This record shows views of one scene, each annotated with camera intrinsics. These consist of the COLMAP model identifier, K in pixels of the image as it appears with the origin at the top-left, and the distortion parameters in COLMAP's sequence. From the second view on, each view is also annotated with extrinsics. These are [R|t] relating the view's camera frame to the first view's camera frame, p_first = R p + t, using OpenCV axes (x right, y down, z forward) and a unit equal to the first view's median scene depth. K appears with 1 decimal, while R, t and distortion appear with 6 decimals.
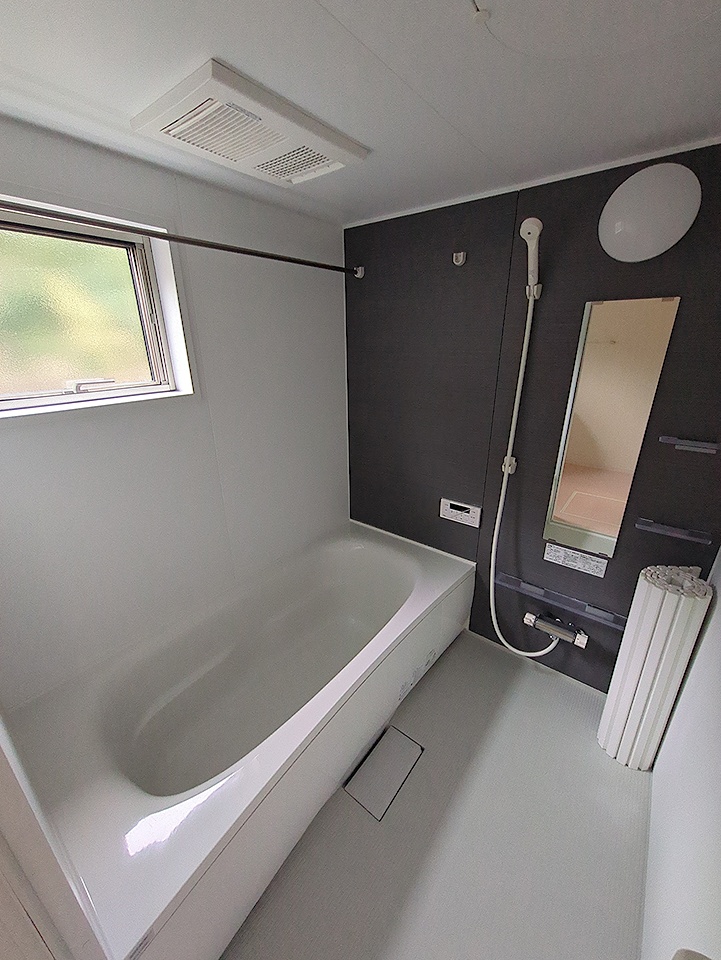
lens RADIAL K [[380.7, 0, 363.6], [0, 380.7, 480.2], [0, 0, 1]] dist [-0.002807, -0.000104]
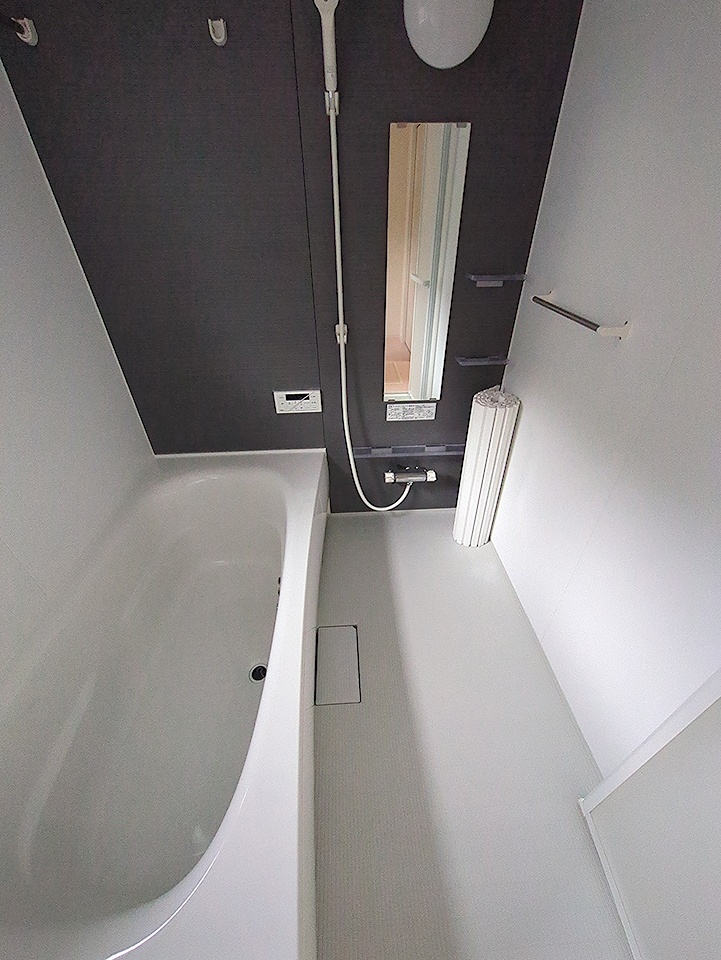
lens RADIAL K [[380.7, 0, 363.6], [0, 380.7, 479.7], [0, 0, 1]] dist [-0.002807, -0.000104]
pose [[0.745666, -0.389765, 0.540431, -0.212886], [0.238587, 0.913472, 0.329613, -0.008244], [-0.622140, -0.116841, 0.774138, 0.194067]]
